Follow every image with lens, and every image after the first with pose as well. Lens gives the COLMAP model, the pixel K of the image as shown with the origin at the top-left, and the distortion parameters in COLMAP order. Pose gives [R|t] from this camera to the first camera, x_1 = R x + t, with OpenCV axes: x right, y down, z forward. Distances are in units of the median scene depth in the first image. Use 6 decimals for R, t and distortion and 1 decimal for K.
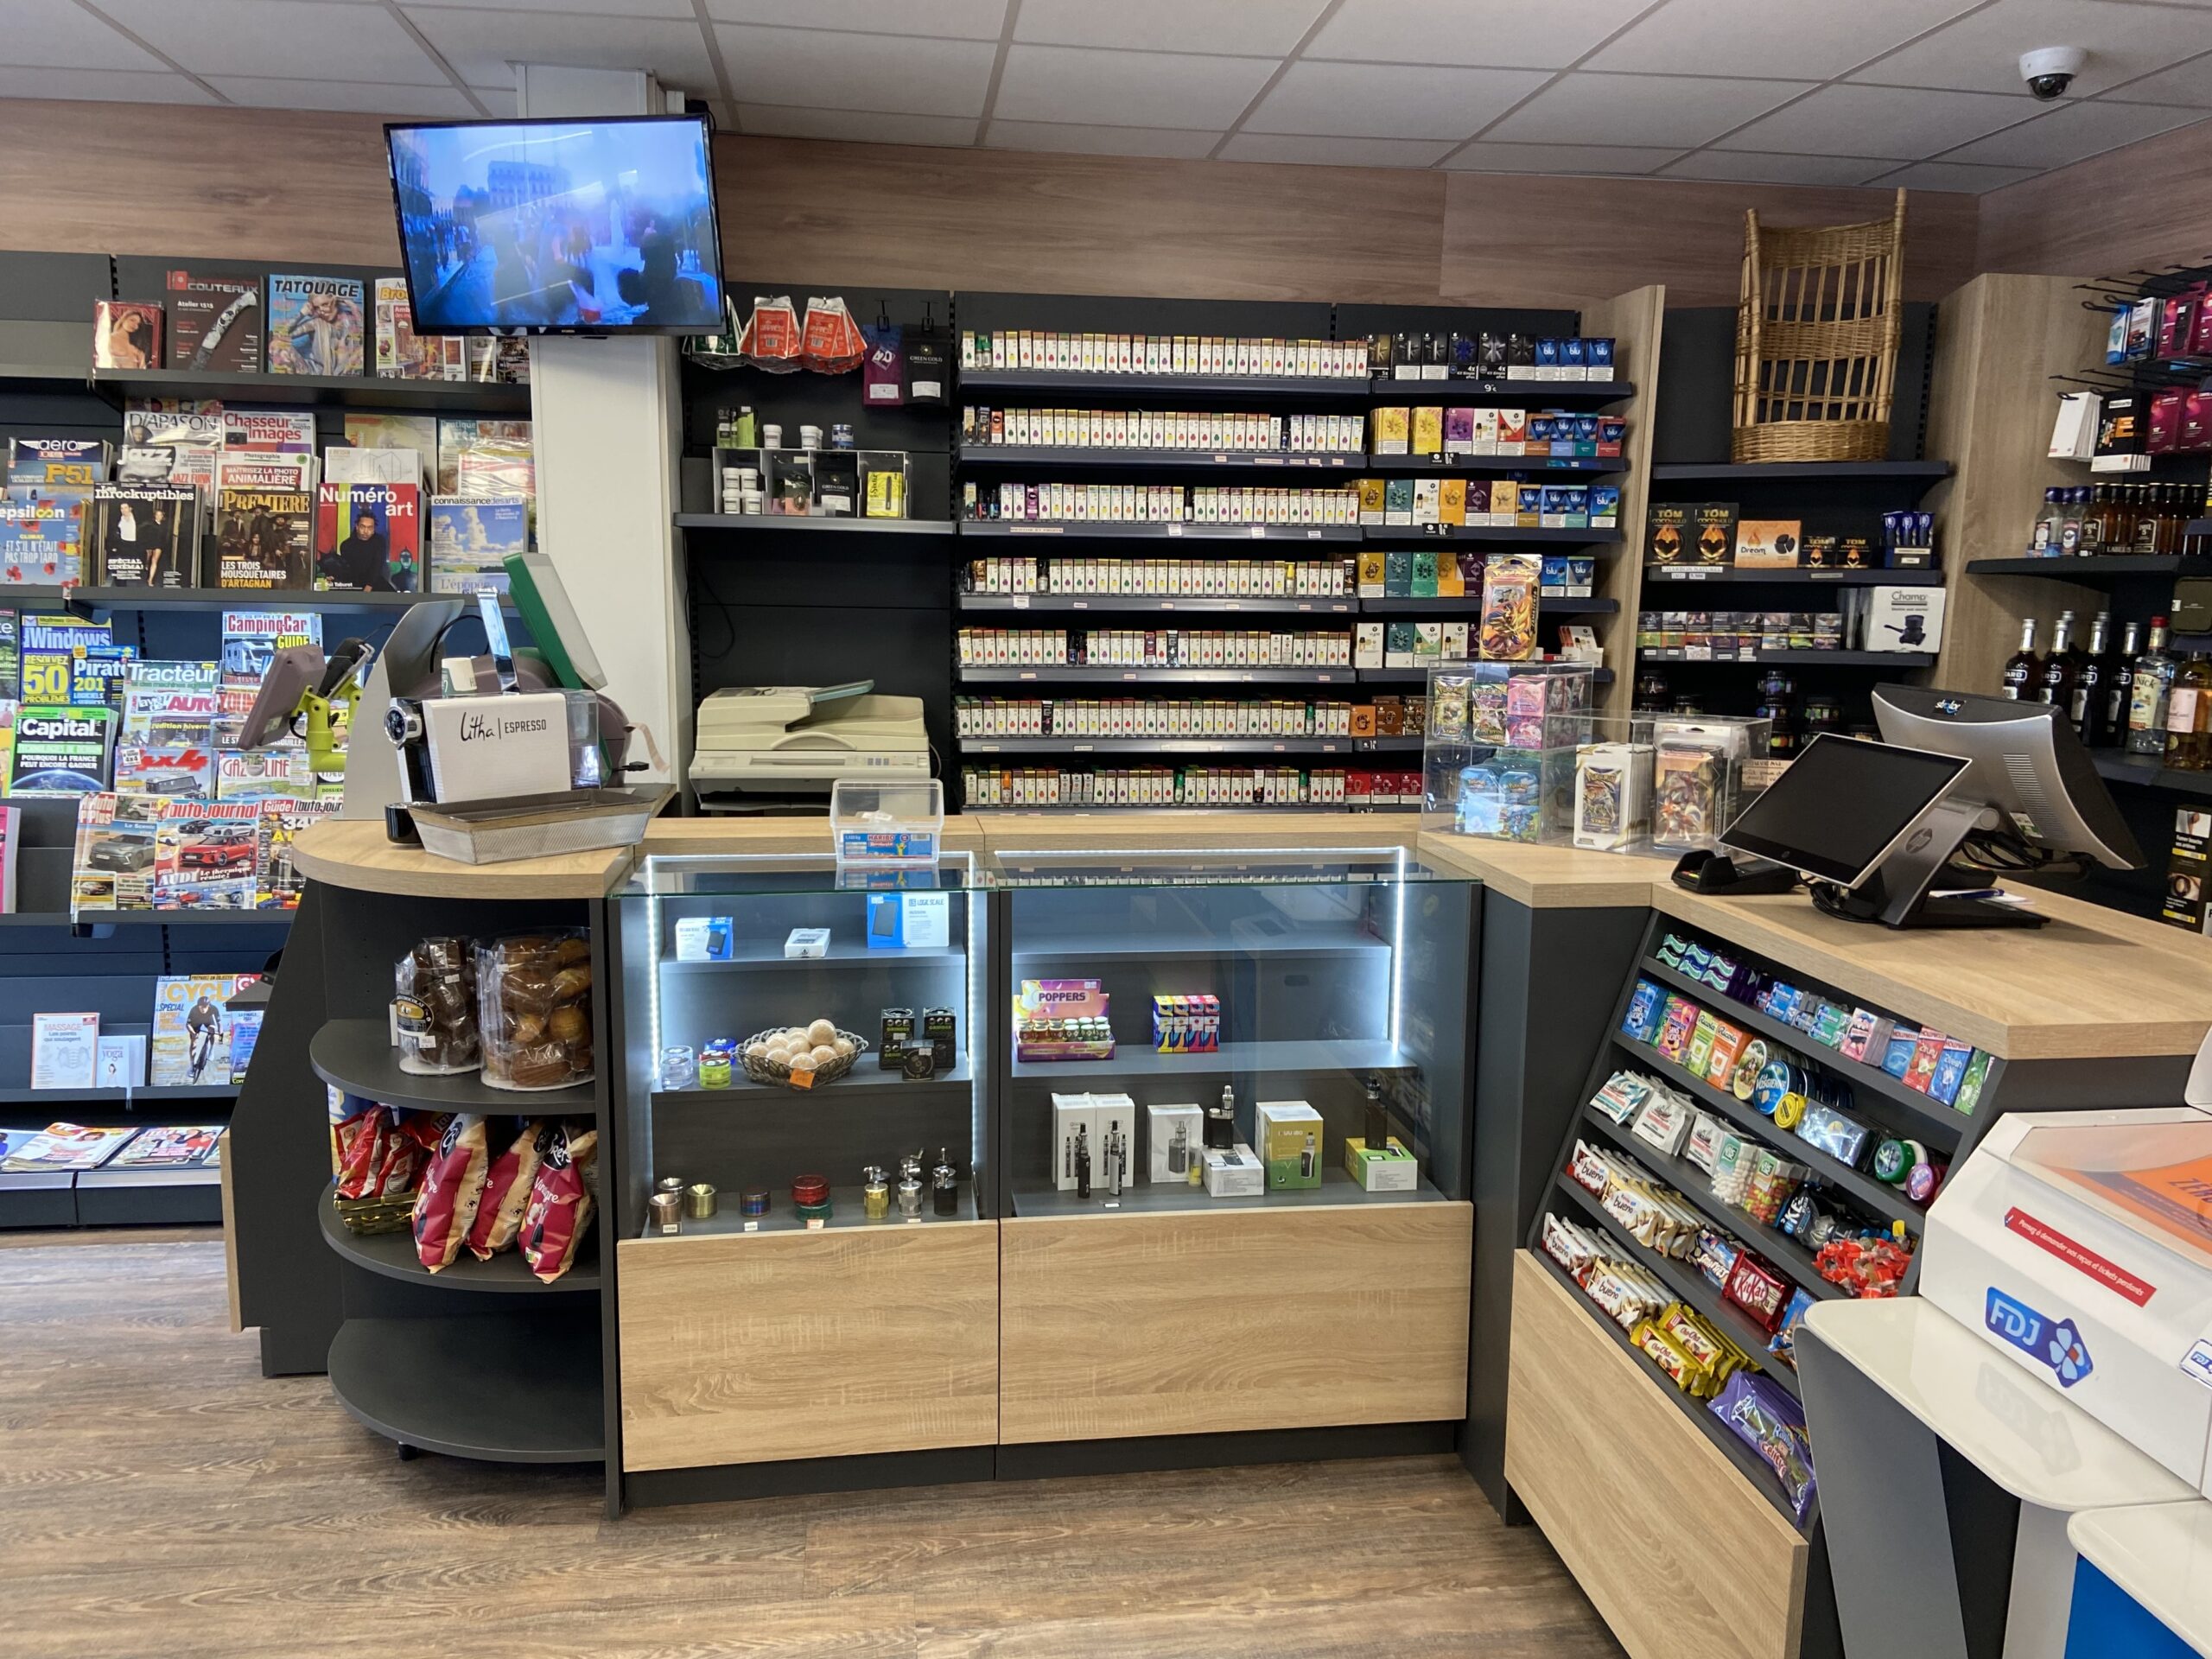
lens RADIAL K [[1658.5, 0, 1102.9], [0, 1658.5, 847.9], [0, 0, 1]] dist [0.118982, -0.152700]
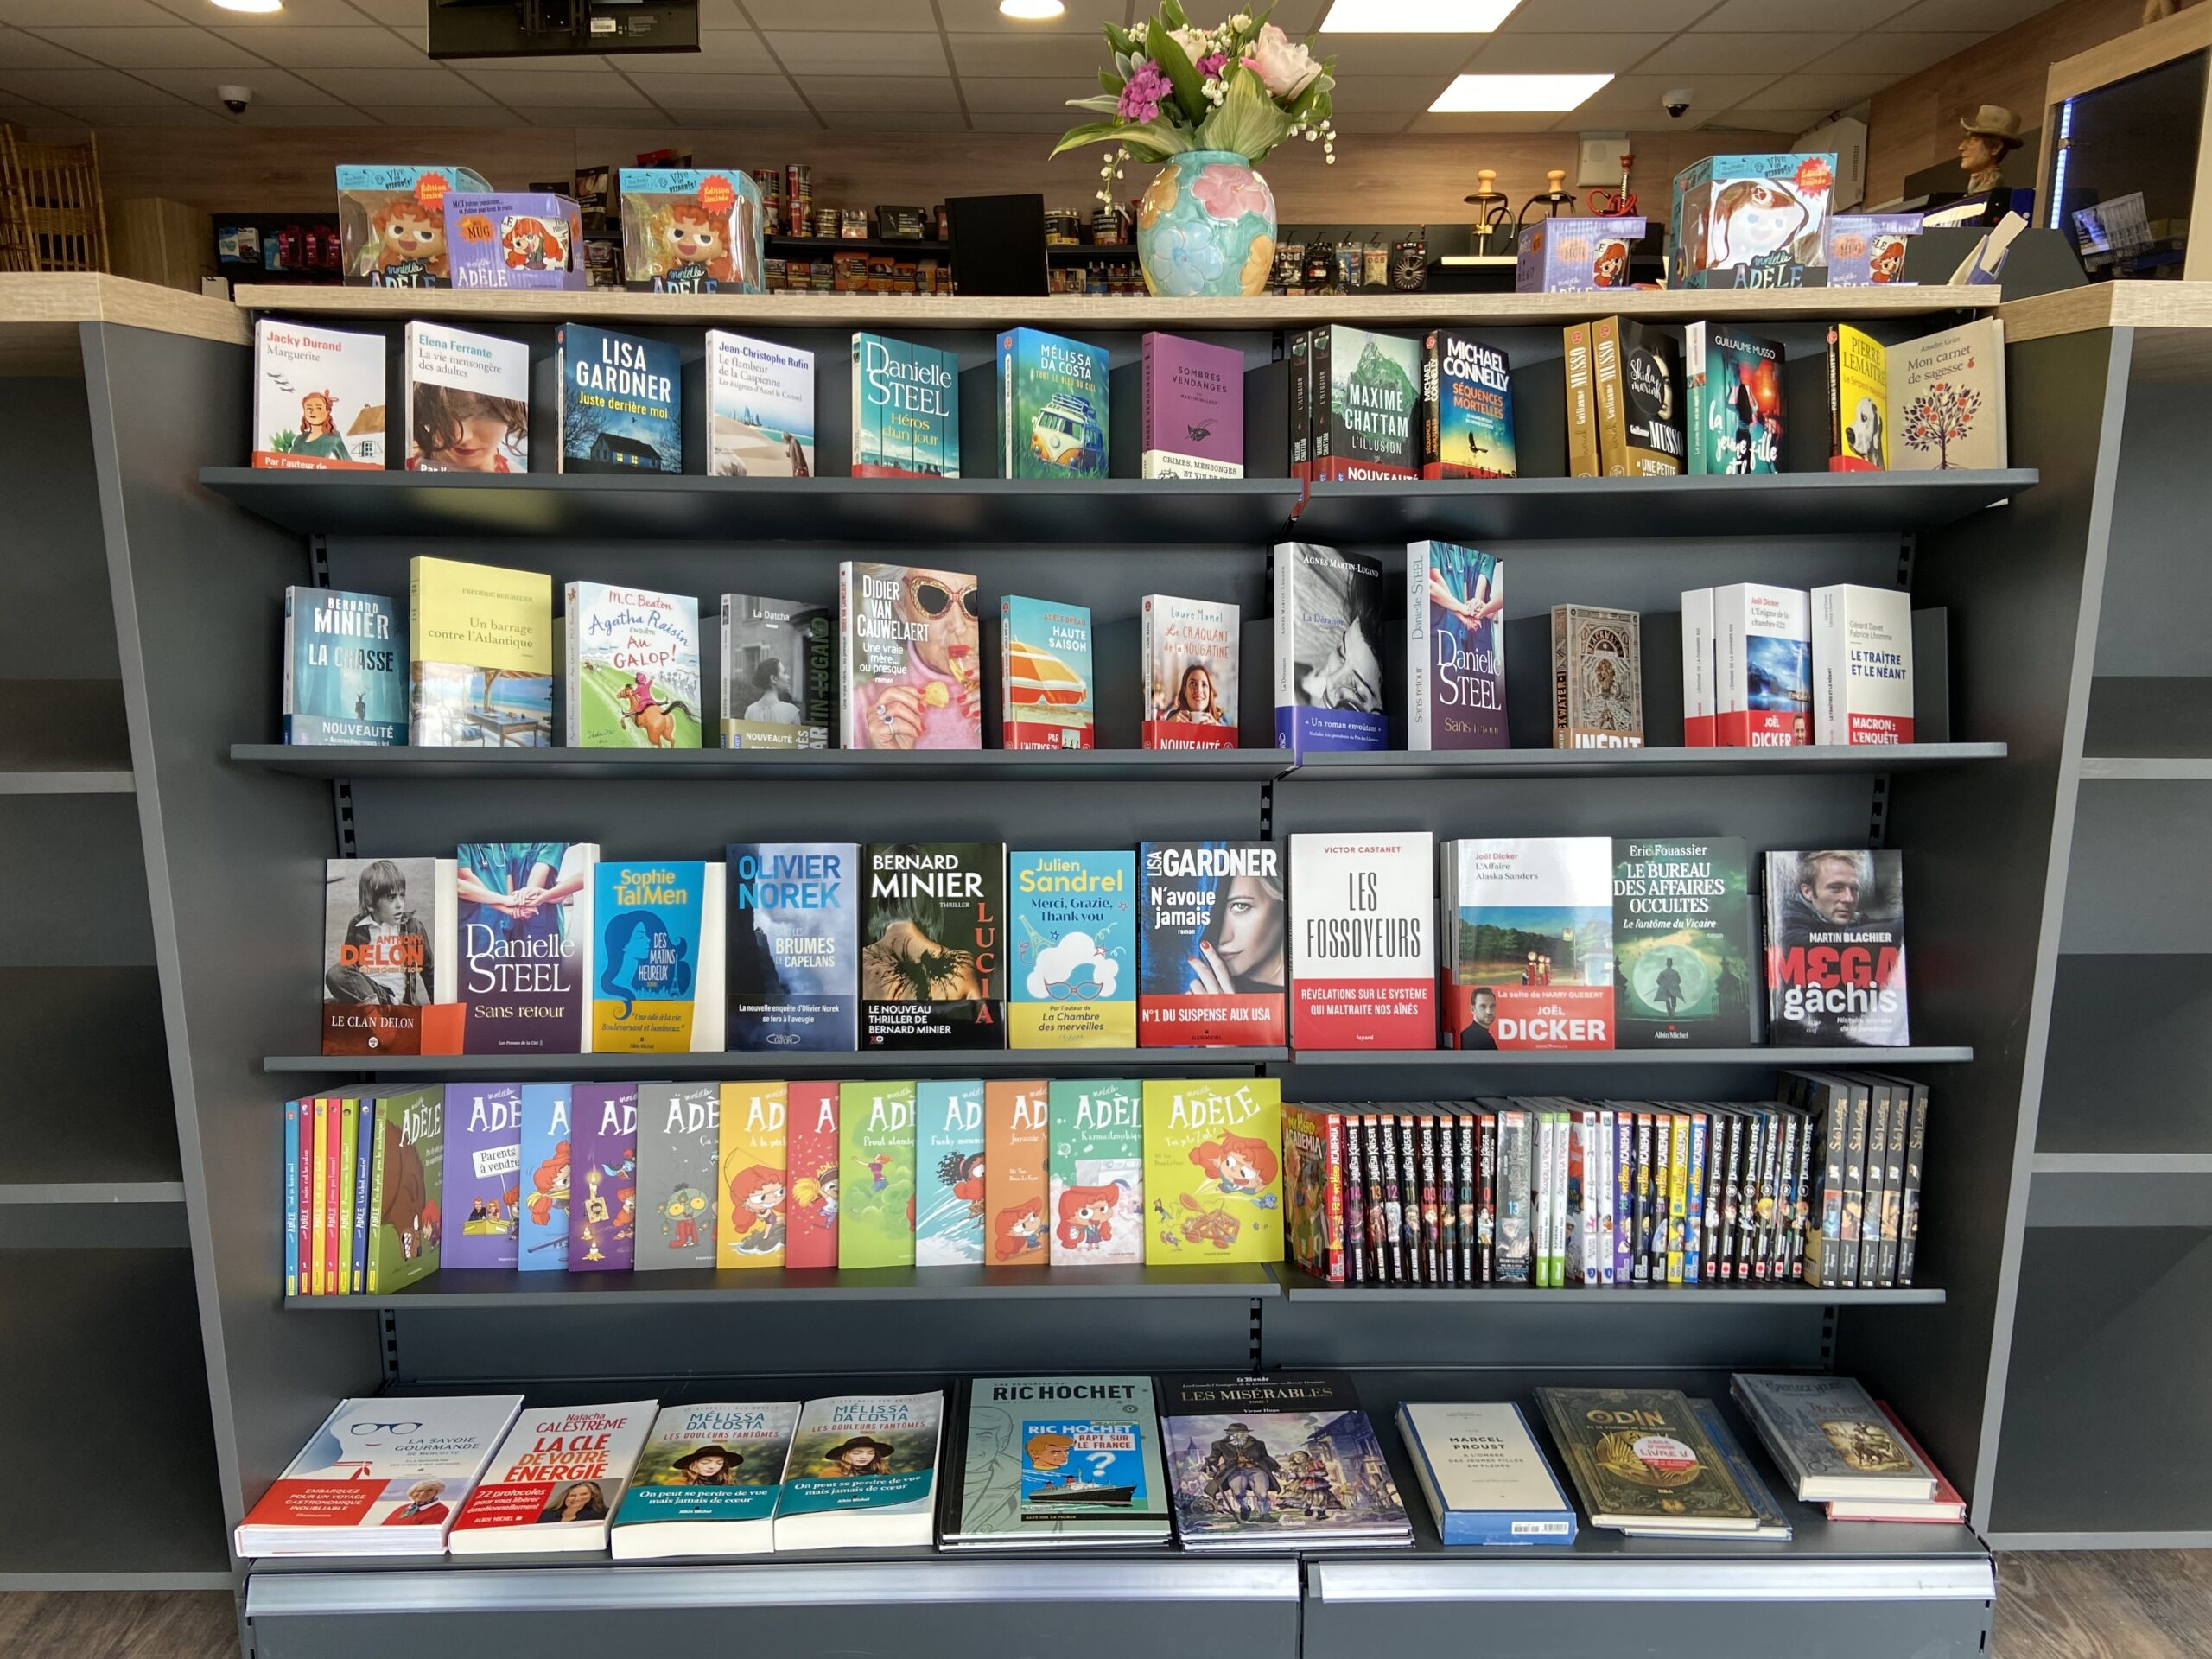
lens RADIAL K [[1706.6, 0, 1085.7], [0, 1706.6, 878.8], [0, 0, 1]] dist [0.133895, -0.178984]
pose [[0.122092, -0.233786, 0.964592, -1.142307], [0.162934, 0.963399, 0.212874, 0.088027], [-0.979054, 0.131174, 0.155715, -0.076270]]
